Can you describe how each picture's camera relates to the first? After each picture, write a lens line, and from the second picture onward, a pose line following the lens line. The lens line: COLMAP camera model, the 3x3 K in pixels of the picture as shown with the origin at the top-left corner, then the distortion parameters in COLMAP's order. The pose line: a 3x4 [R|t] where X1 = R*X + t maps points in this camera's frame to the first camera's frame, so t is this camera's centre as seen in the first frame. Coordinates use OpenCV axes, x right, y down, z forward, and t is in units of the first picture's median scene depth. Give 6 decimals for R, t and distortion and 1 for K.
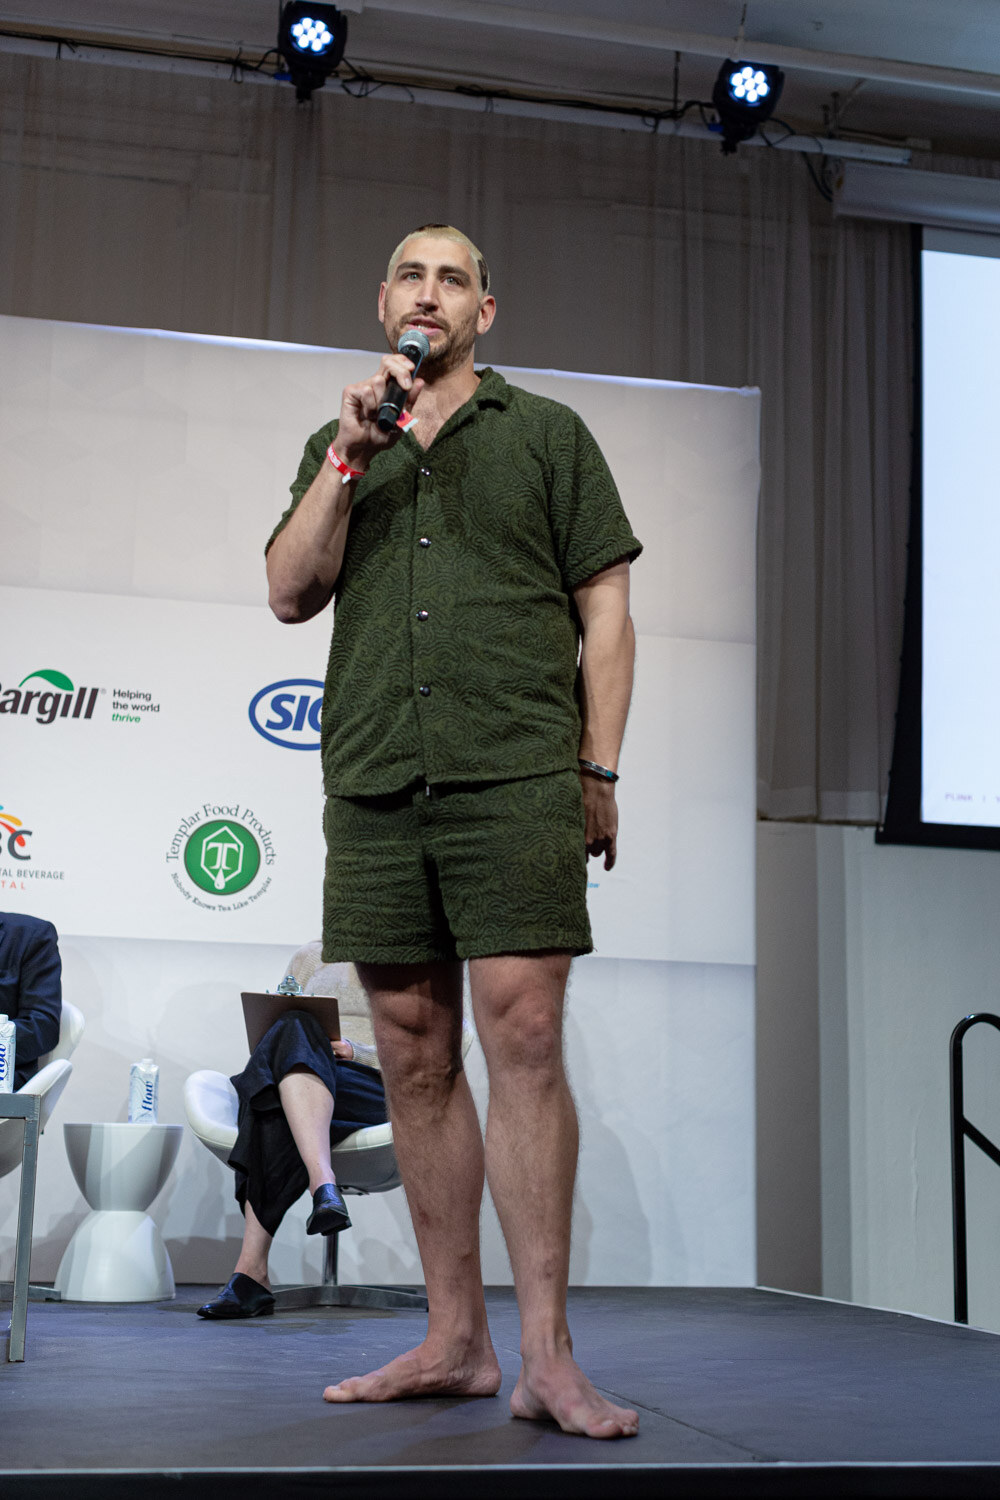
lens RADIAL K [[1899.6, 0, 504.9], [0, 1899.6, 788.2], [0, 0, 1]] dist [0.008974, 0.025066]
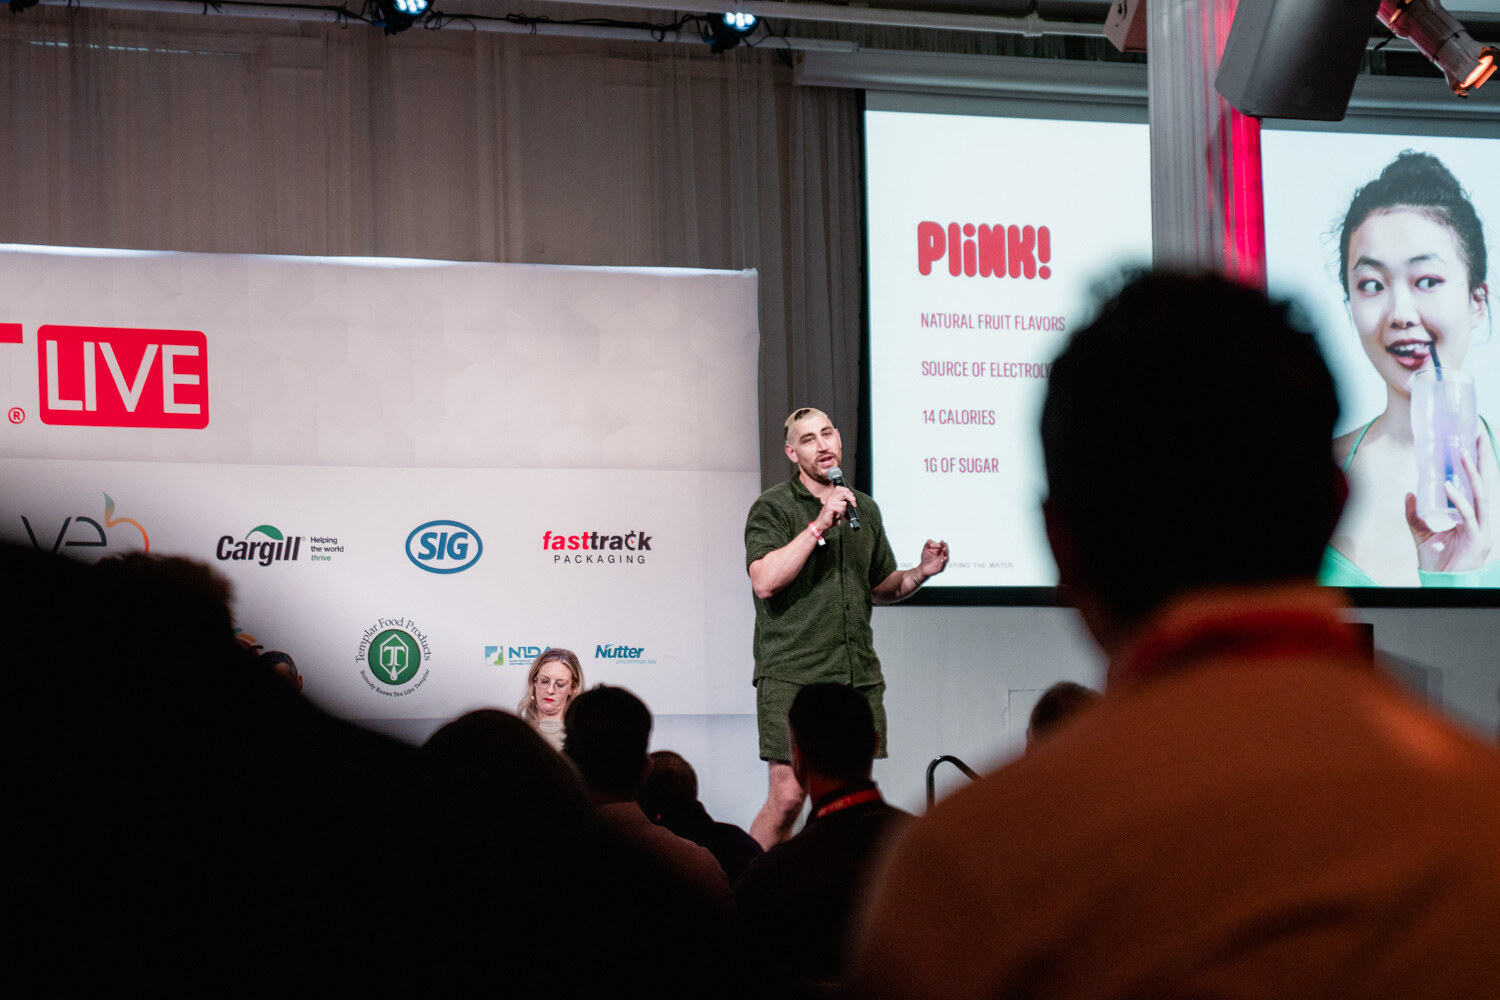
lens RADIAL K [[3946.1, 0, 750.0], [0, 3946.1, 500.0], [0, 0, 1]] dist [0.166235, -0.258619]
pose [[0.971492, -0.033630, 0.234673, -0.561236], [0.013448, 0.996111, 0.087077, -0.318578], [-0.236689, -0.081438, 0.968166, -1.792771]]
